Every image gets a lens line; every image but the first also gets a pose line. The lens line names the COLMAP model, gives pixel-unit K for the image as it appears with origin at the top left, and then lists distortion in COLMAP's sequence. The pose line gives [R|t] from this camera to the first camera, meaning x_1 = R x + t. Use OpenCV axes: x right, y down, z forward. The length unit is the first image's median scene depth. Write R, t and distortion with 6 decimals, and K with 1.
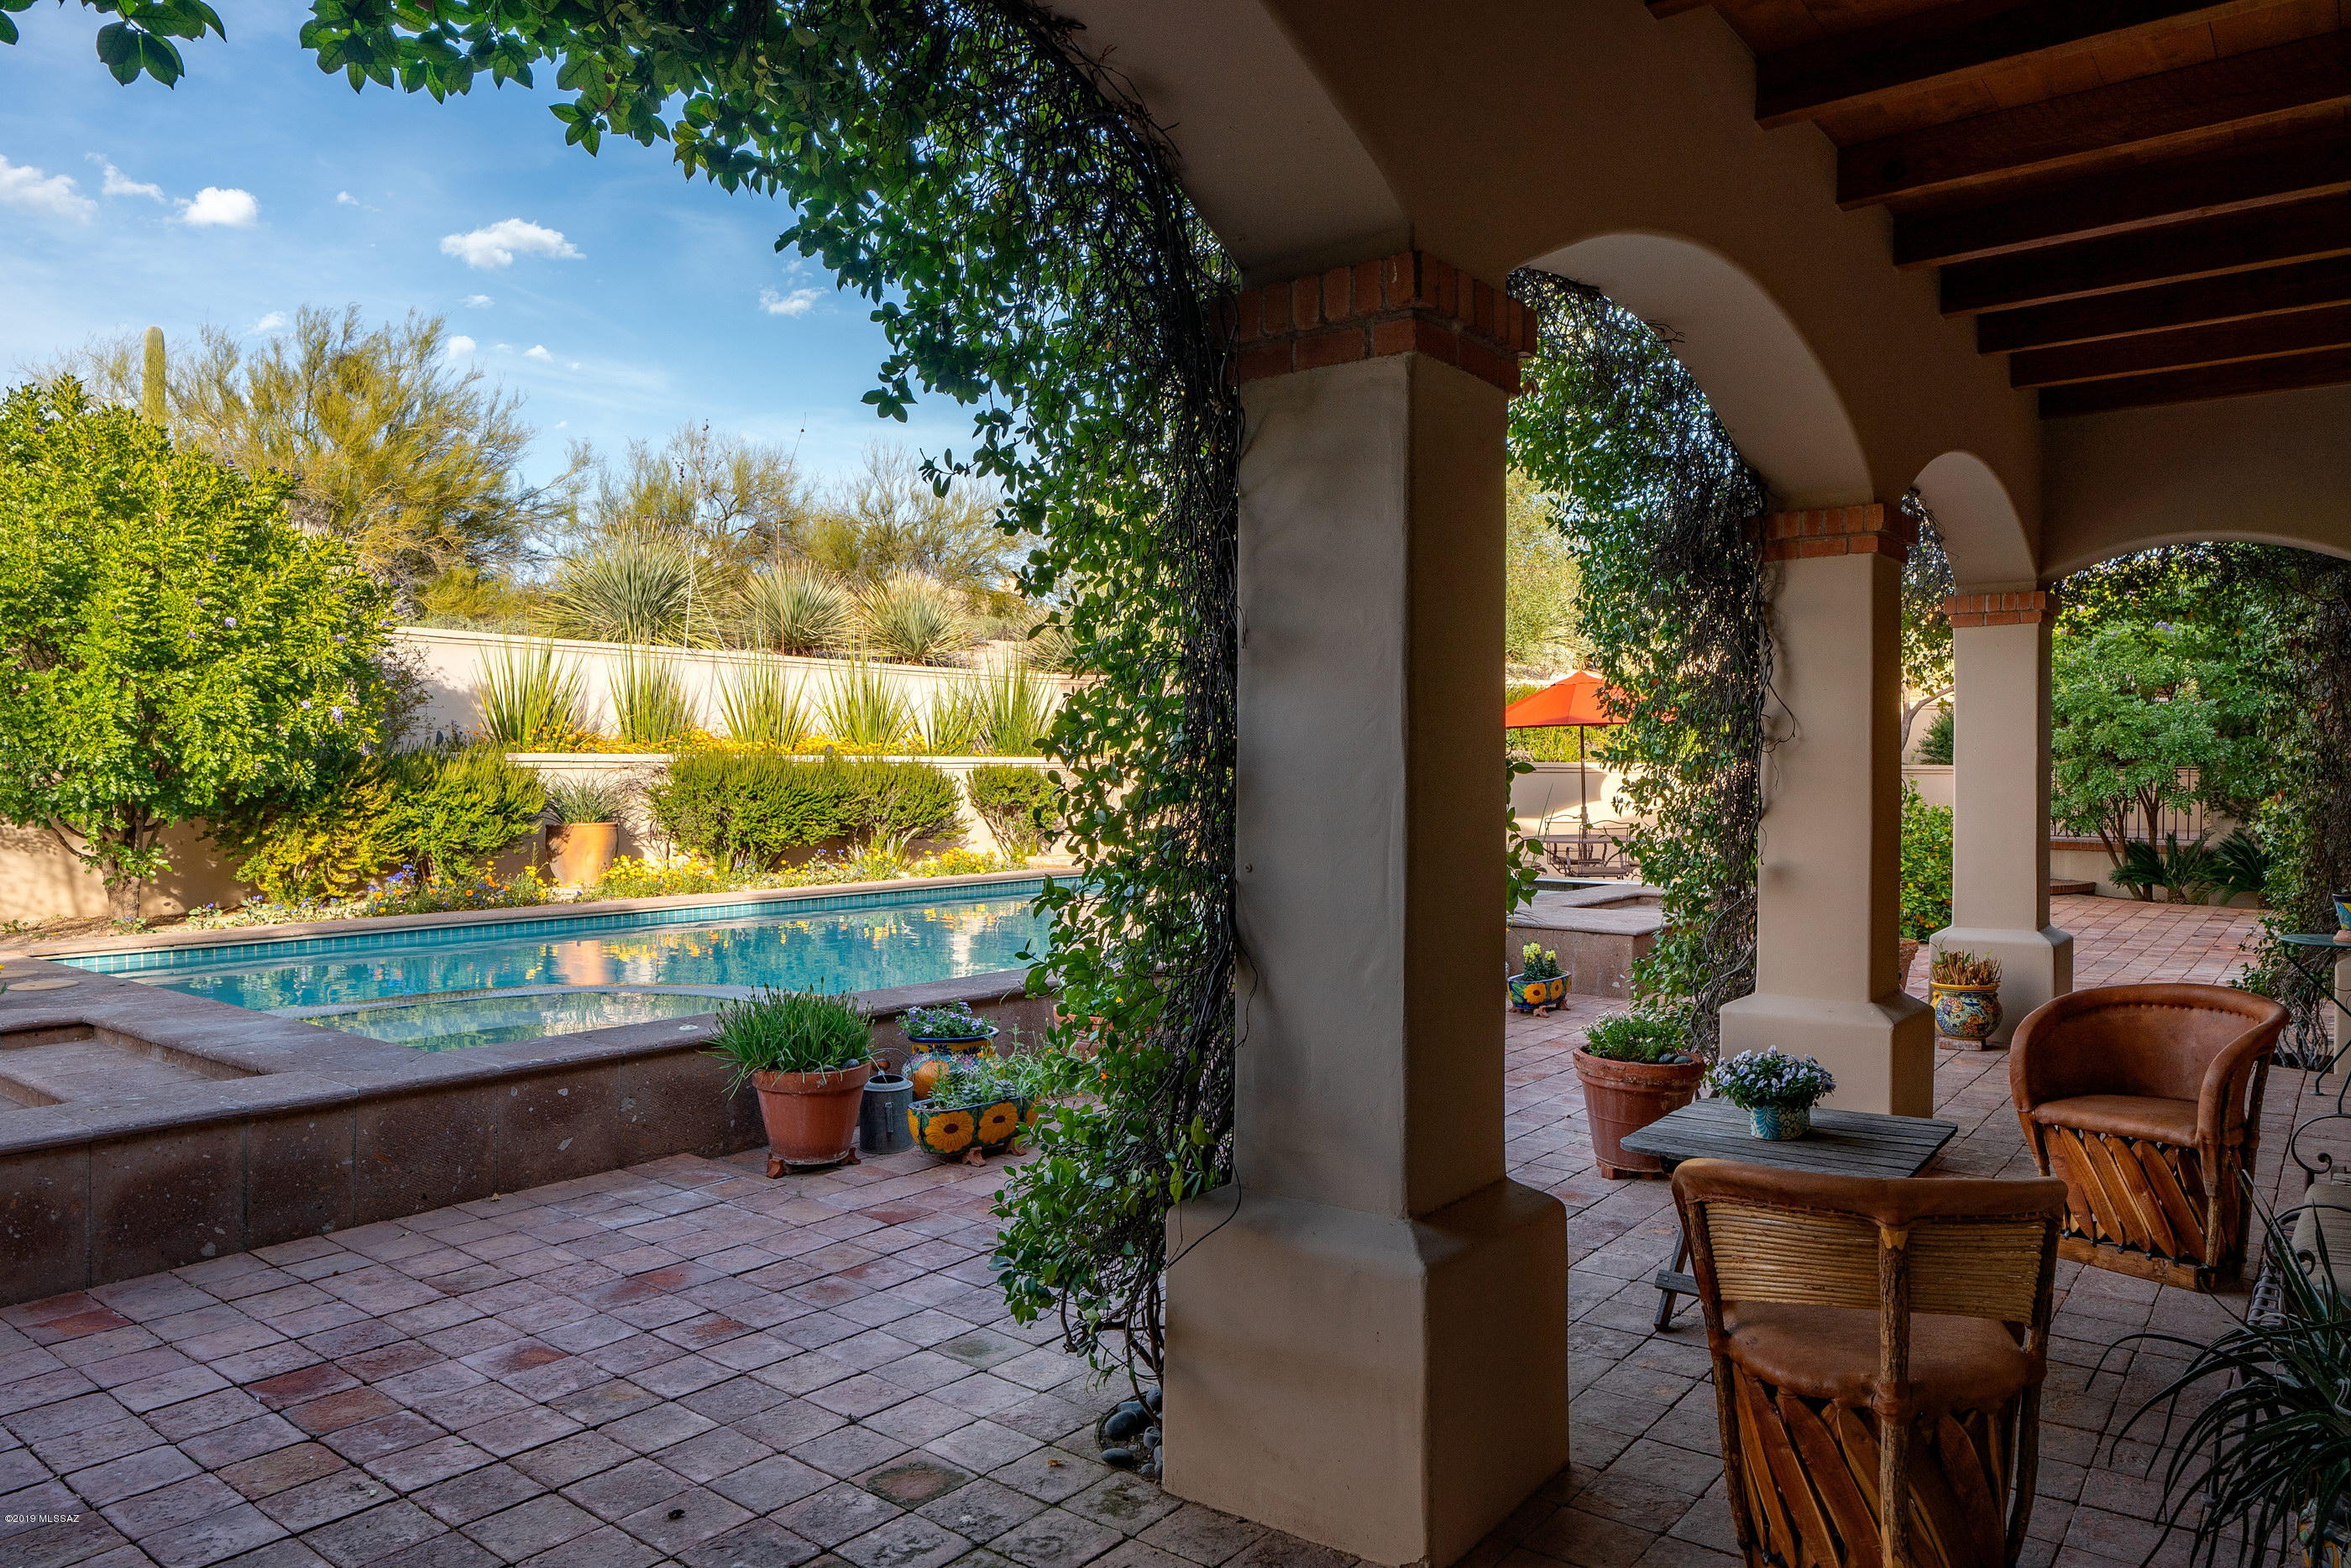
lens RADIAL K [[1508.1, 0, 1161.4], [0, 1508.1, 782.1], [0, 0, 1]] dist [-0.001775, -0.007020]
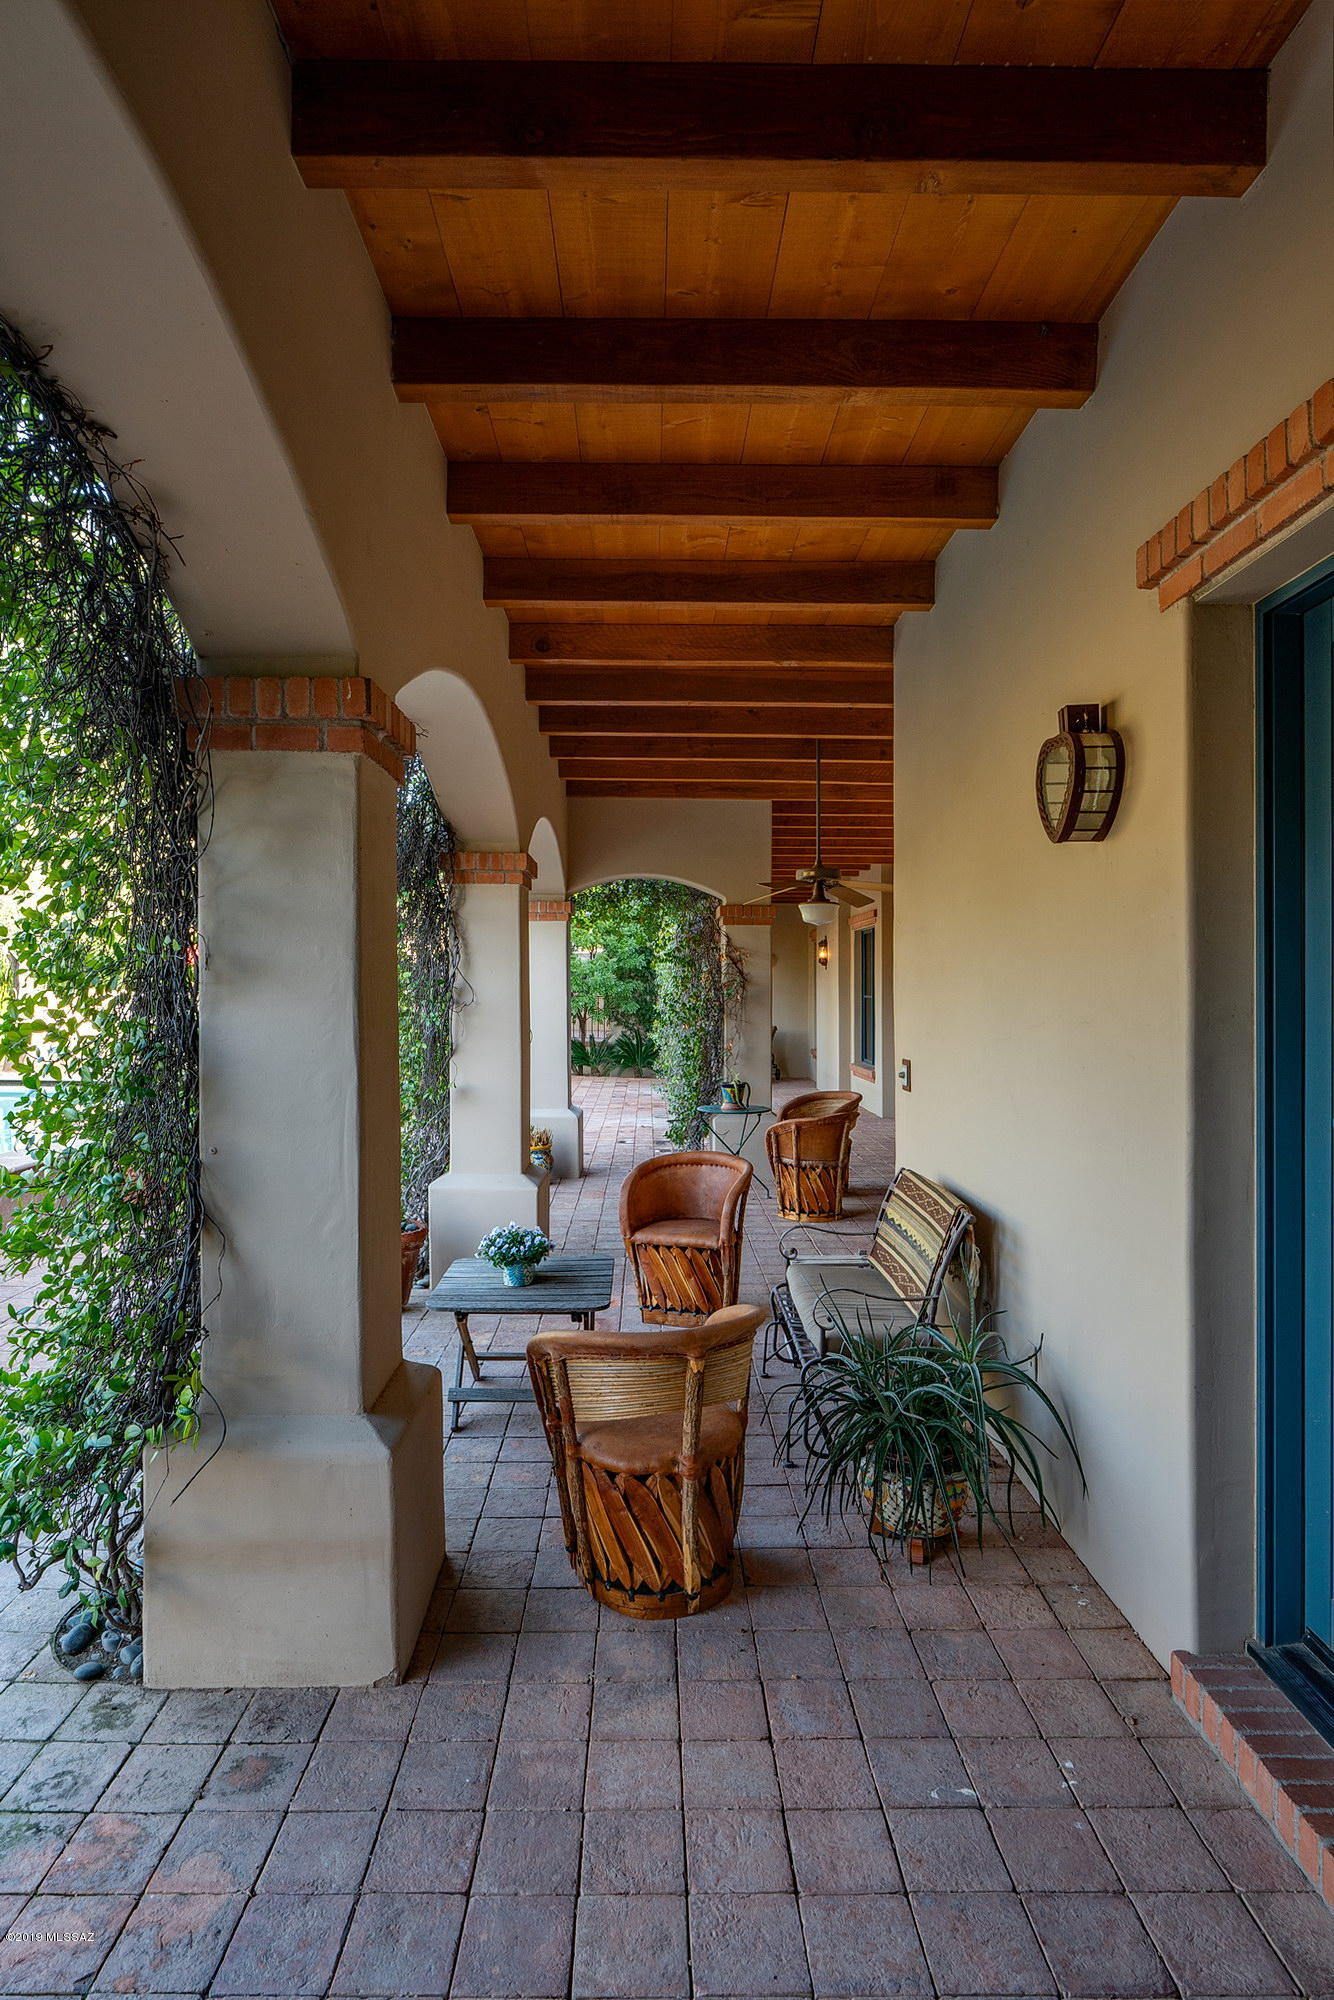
lens RADIAL K [[1051.5, 0, 658.3], [0, 1051.5, 995.2], [0, 0, 1]] dist [-0.012048, -0.001248]
pose [[0.787537, 0.007714, 0.616219, -0.123546], [-0.004414, 0.999967, -0.006877, -0.043559], [-0.616252, 0.002696, 0.787545, 0.073127]]
